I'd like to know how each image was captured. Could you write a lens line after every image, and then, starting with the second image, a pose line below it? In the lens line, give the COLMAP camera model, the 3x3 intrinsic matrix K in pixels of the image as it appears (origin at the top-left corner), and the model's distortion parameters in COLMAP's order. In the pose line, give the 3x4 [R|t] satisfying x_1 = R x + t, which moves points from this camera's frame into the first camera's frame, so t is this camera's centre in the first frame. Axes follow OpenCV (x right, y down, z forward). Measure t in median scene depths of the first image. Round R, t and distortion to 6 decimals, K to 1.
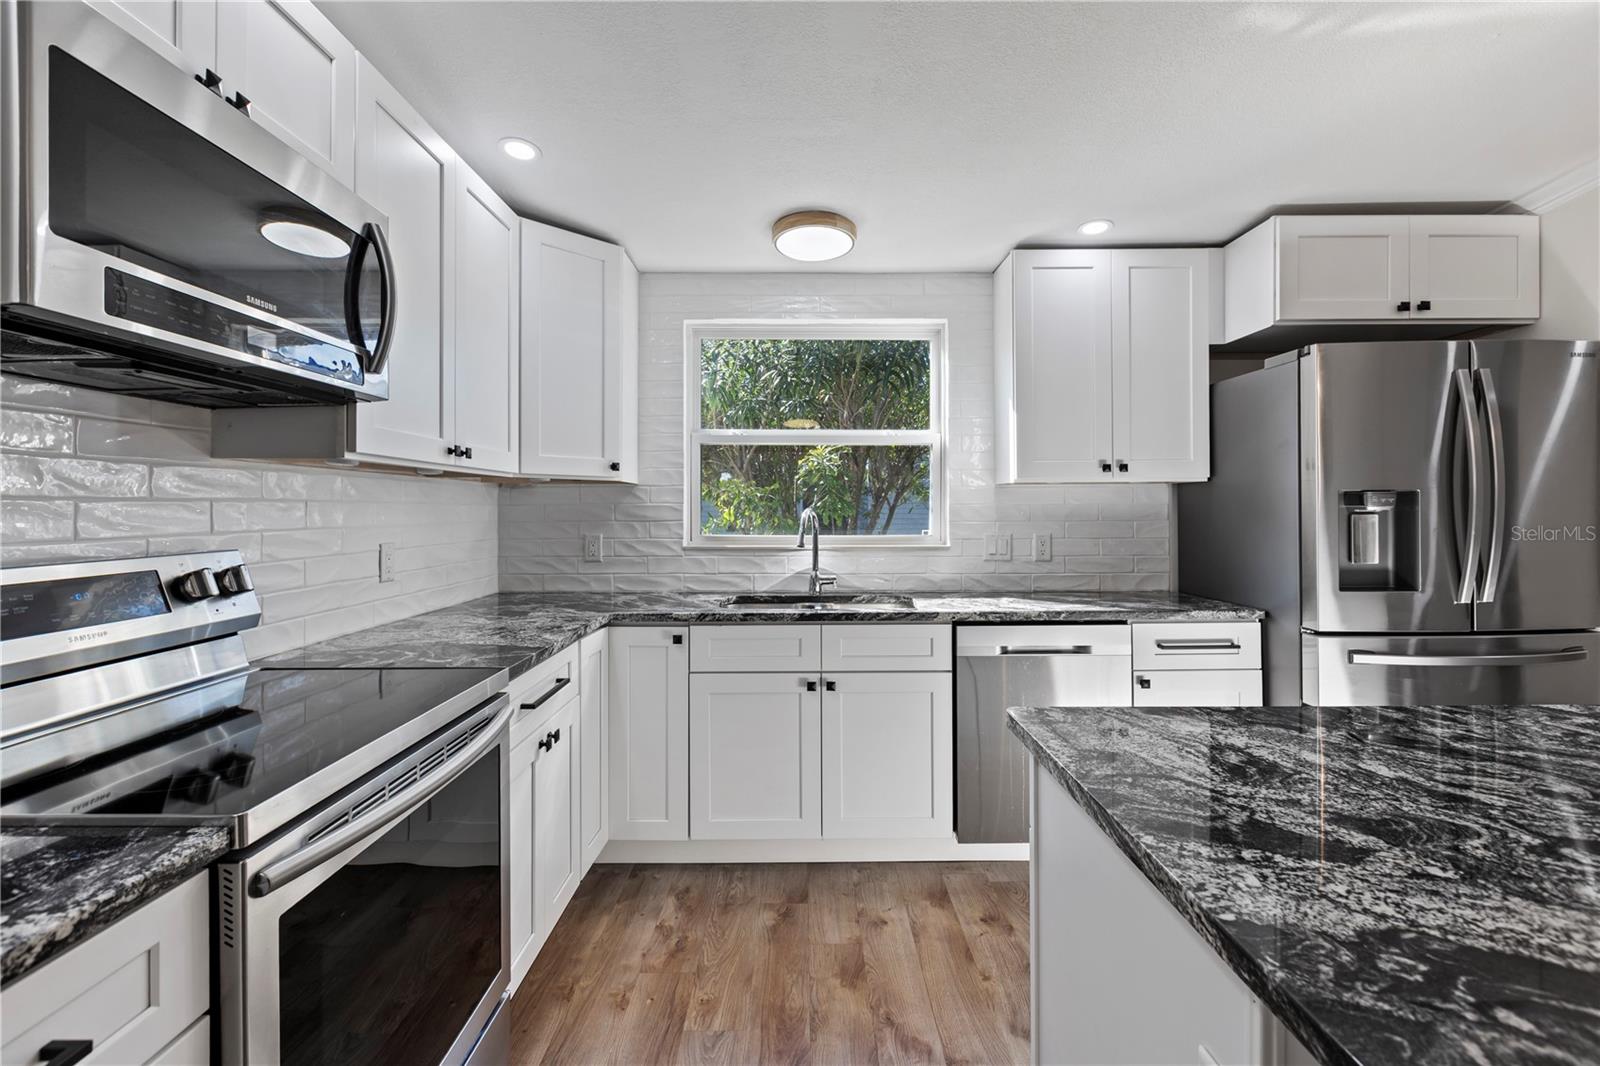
lens RADIAL K [[716.4, 0, 800.1], [0, 716.4, 513.9], [0, 0, 1]] dist [-0.000351, -0.000400]
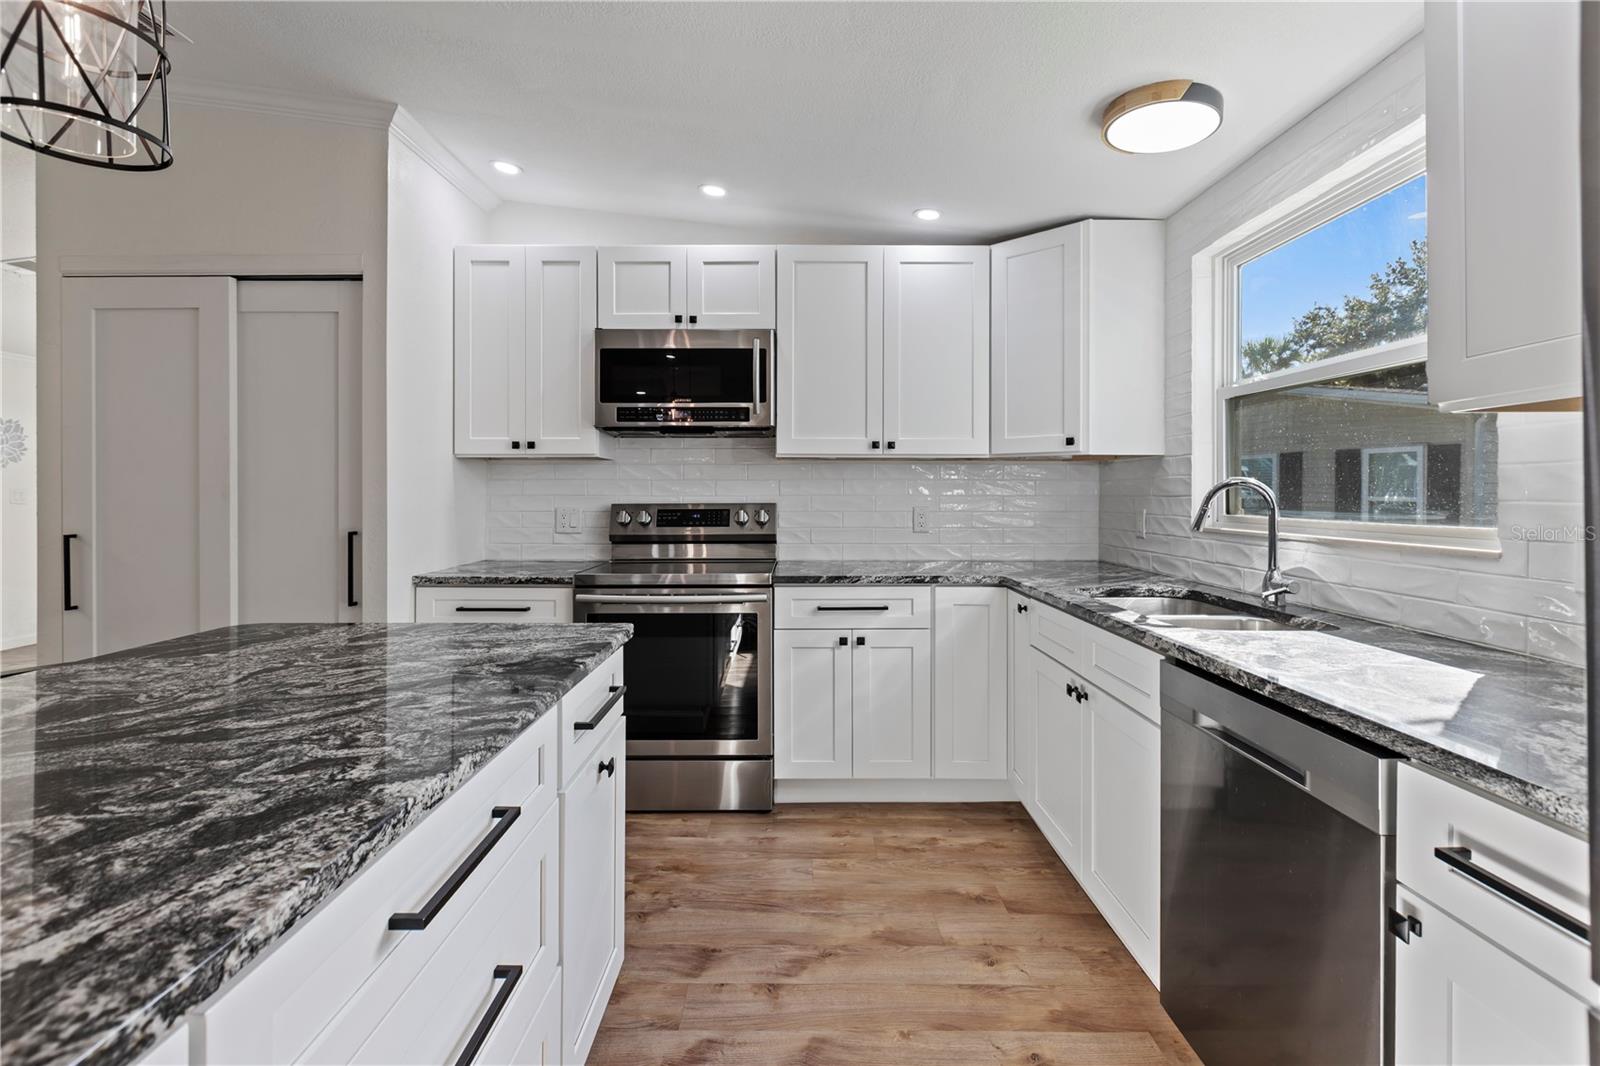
lens RADIAL K [[725.5, 0, 806.1], [0, 725.5, 503.3], [0, 0, 1]] dist [-0.000163, 0.000375]
pose [[0.009936, 0.014098, -0.999851, 0.790432], [-0.007134, 0.999876, 0.014028, 0.010909], [0.999925, 0.006993, 0.010035, 0.626670]]
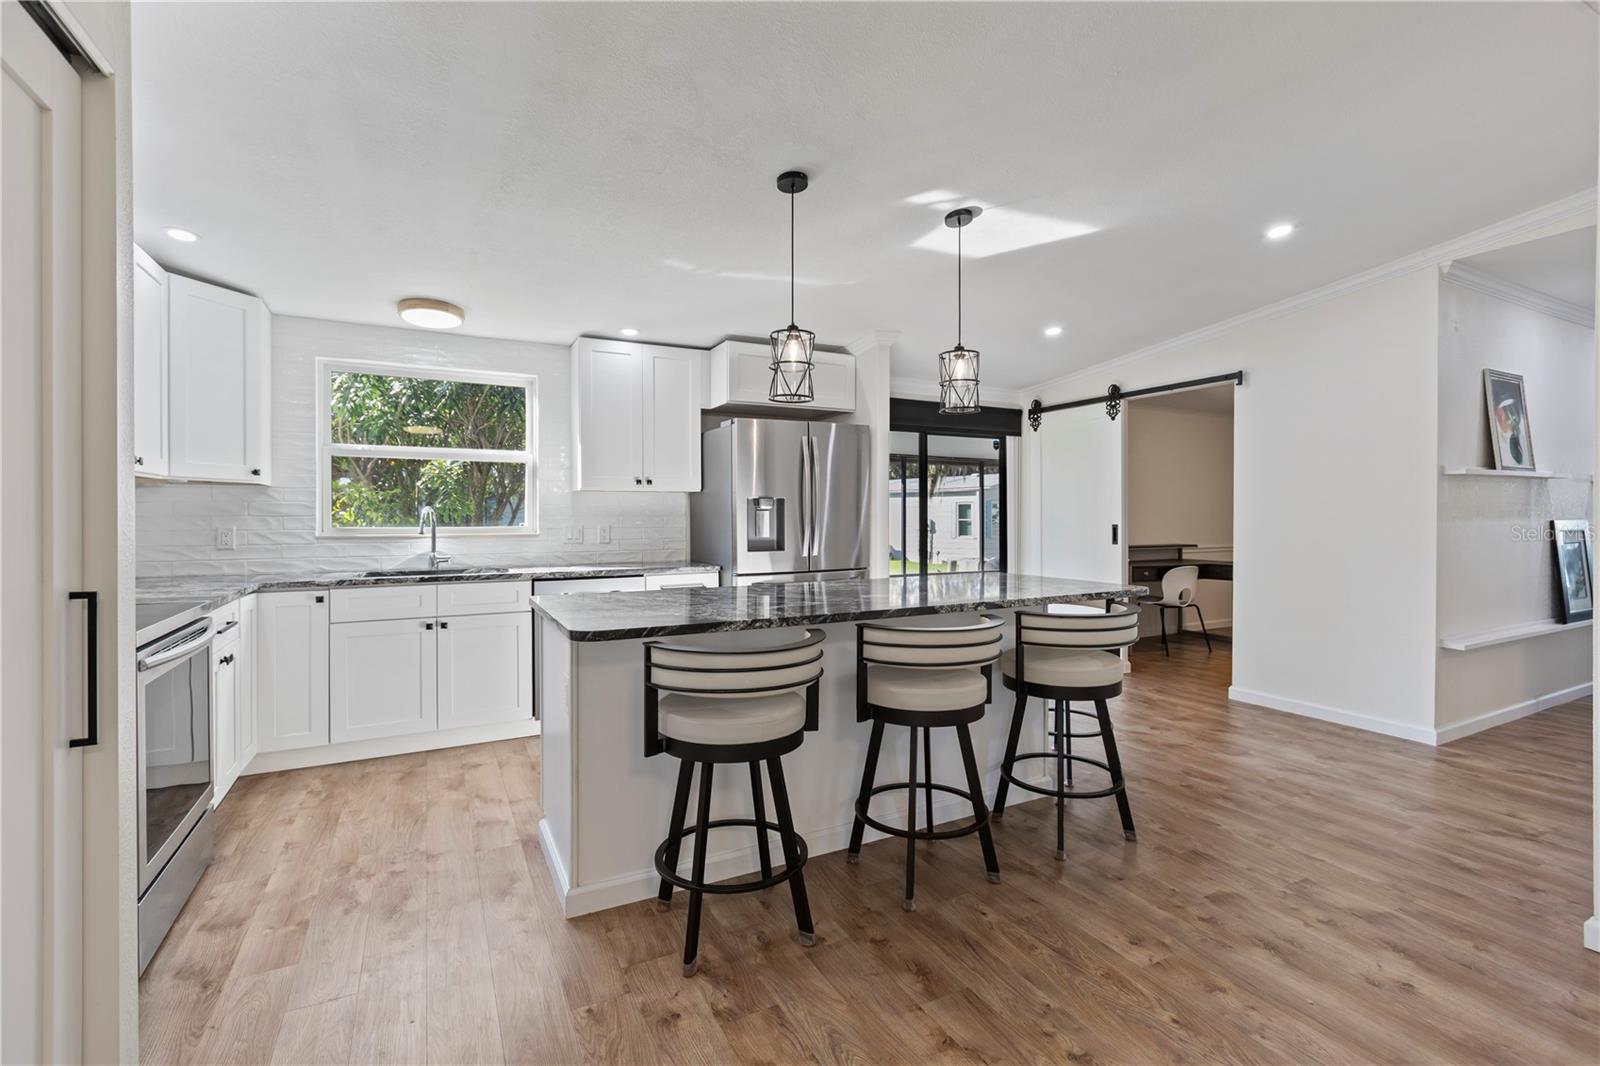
lens RADIAL K [[723.7, 0, 805.4], [0, 723.7, 521.3], [0, 0, 1]] dist [0.001903, 0.000156]
pose [[0.884500, -0.002105, 0.466536, 0.005567], [0.002630, 0.999996, -0.000475, 0.025394], [-0.466533, 0.001647, 0.884502, -0.618655]]
